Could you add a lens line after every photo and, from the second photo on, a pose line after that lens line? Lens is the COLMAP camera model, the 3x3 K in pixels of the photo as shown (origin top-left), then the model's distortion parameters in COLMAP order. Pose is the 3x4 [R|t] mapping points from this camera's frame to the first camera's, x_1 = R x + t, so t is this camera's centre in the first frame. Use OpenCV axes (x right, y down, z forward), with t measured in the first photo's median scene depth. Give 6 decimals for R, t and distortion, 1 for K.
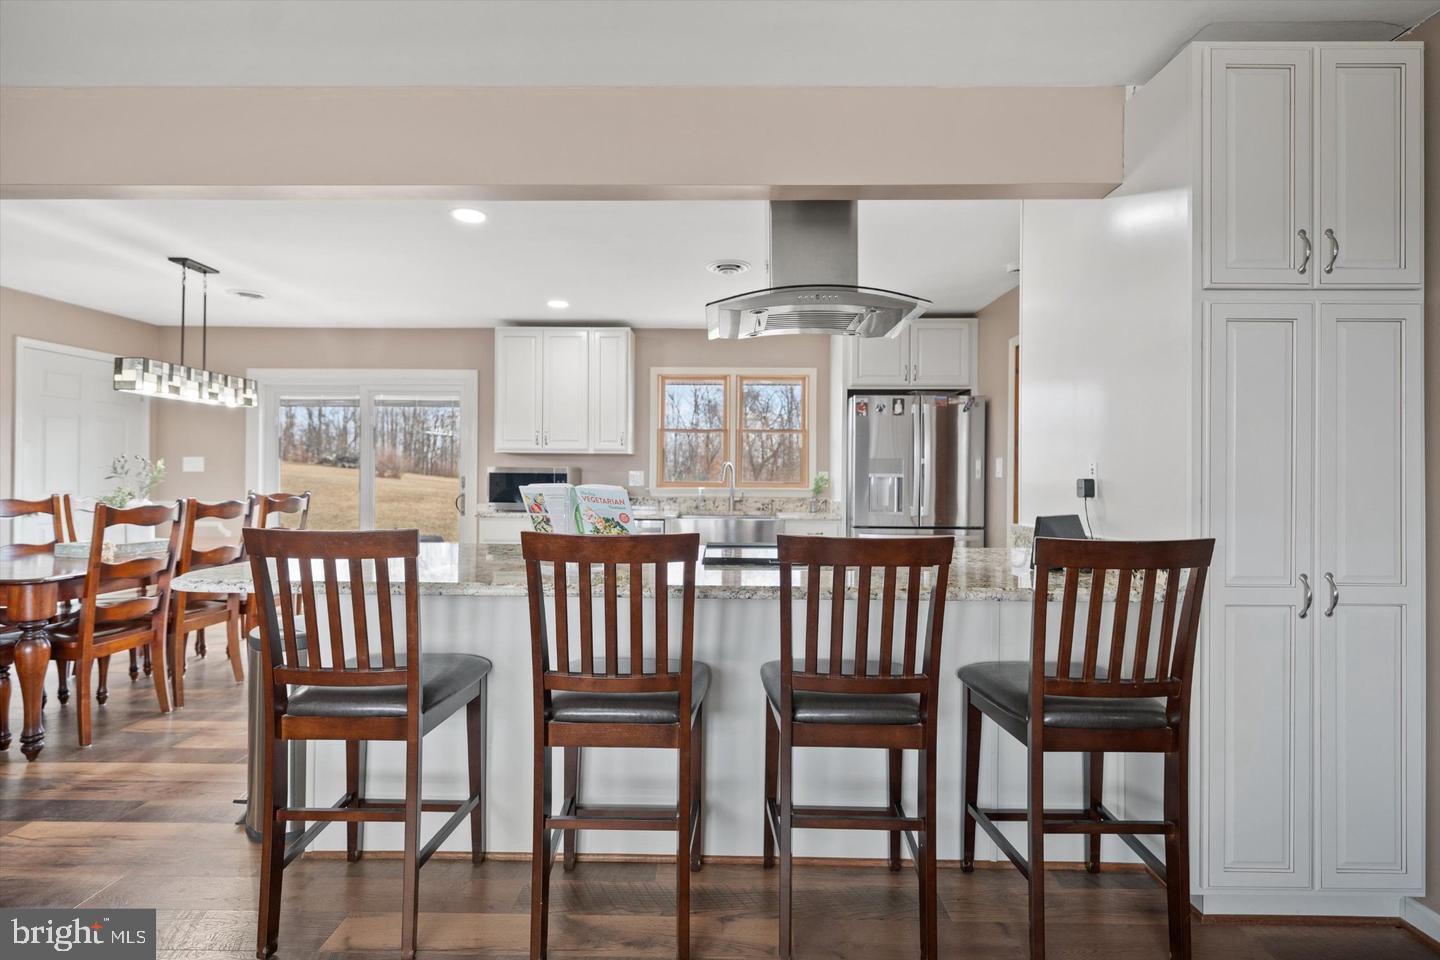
lens RADIAL K [[669.5, 0, 719.2], [0, 669.5, 477.1], [0, 0, 1]] dist [-0.001933, -0.000706]
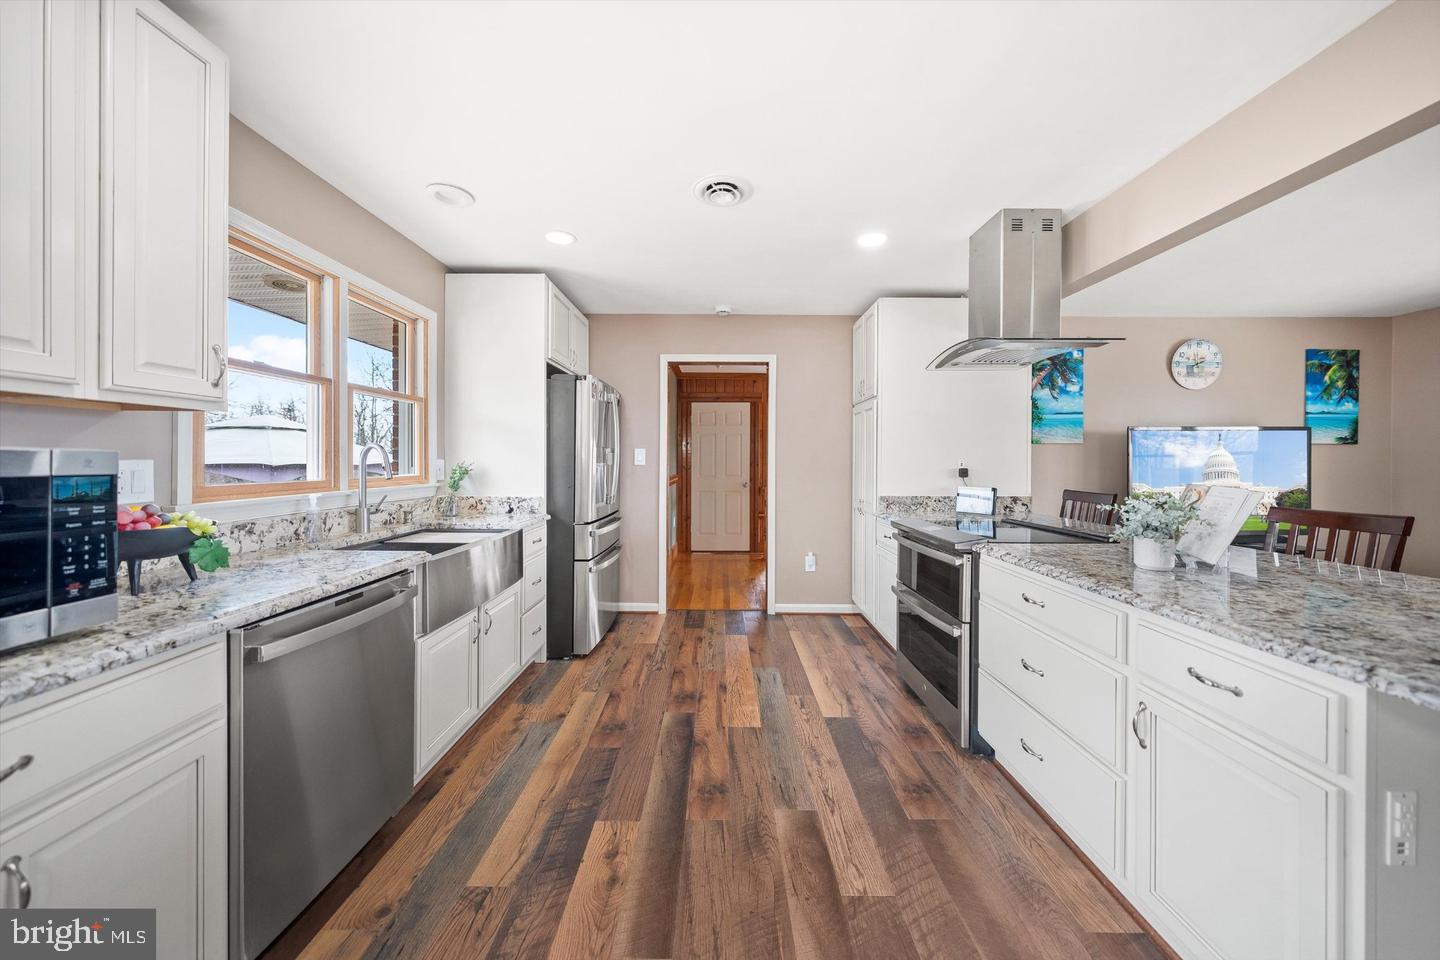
lens RADIAL K [[490.1, 0, 719.0], [0, 490.1, 466.6], [0, 0, 1]] dist [-0.000088, 0.000102]
pose [[-0.022299, -0.018143, 0.999587, -0.507651], [-0.002138, 0.999834, 0.018100, -0.014545], [-0.999749, -0.001734, -0.022334, 0.944364]]
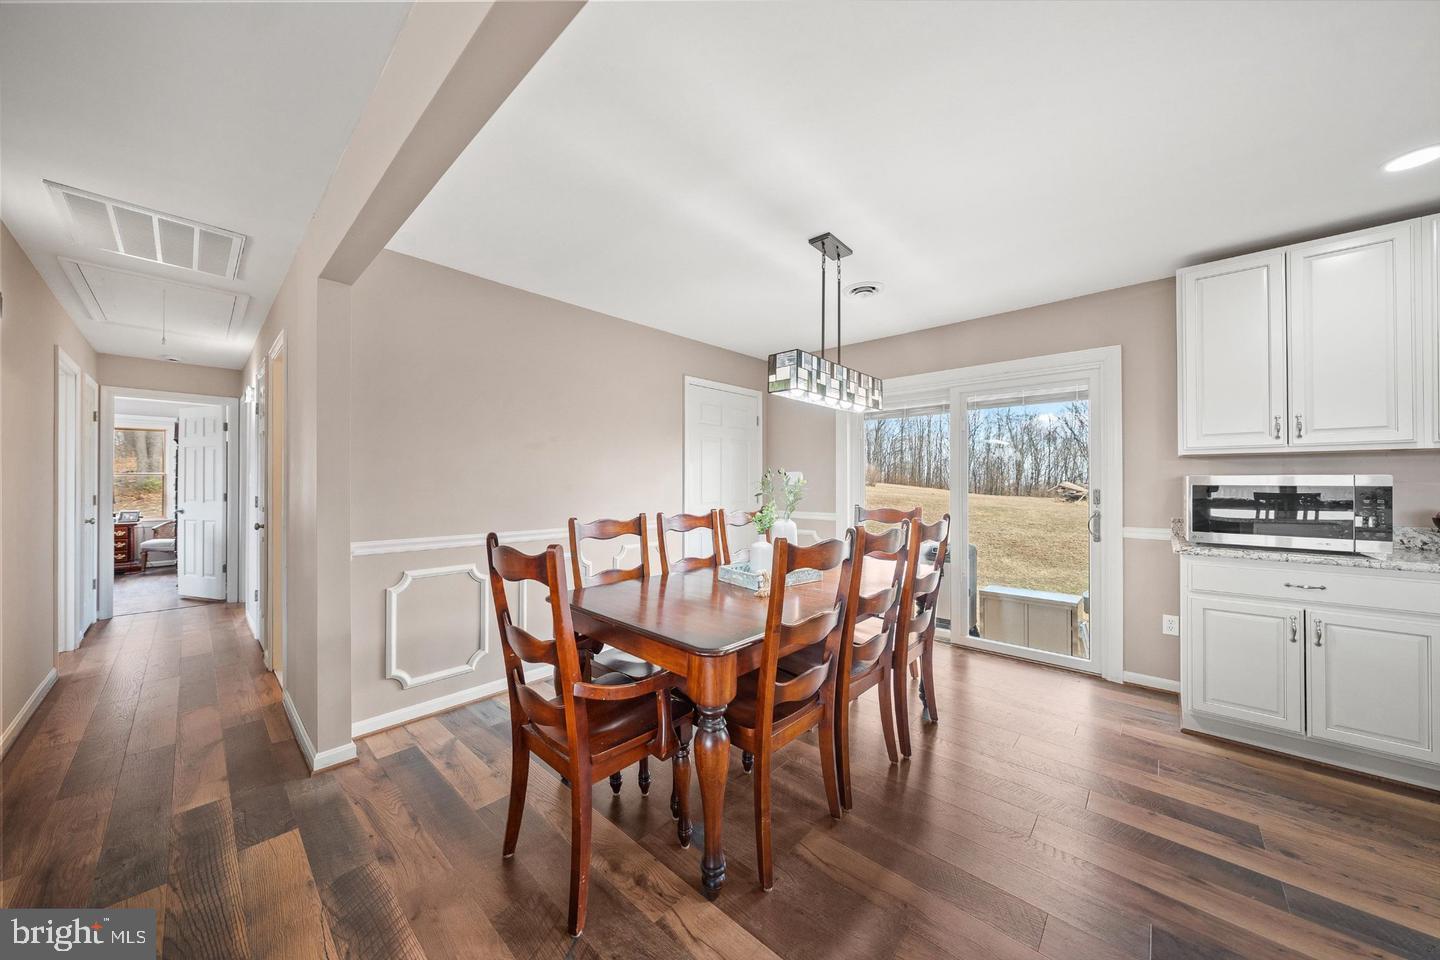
lens RADIAL K [[498.2, 0, 716.6], [0, 498.2, 478.9], [0, 0, 1]] dist [0.000423, 0.000048]
pose [[0.740228, -0.012345, -0.672243, -0.438090], [0.004788, 0.999903, -0.013091, -0.010447], [0.672339, 0.006471, 0.740215, 0.401163]]
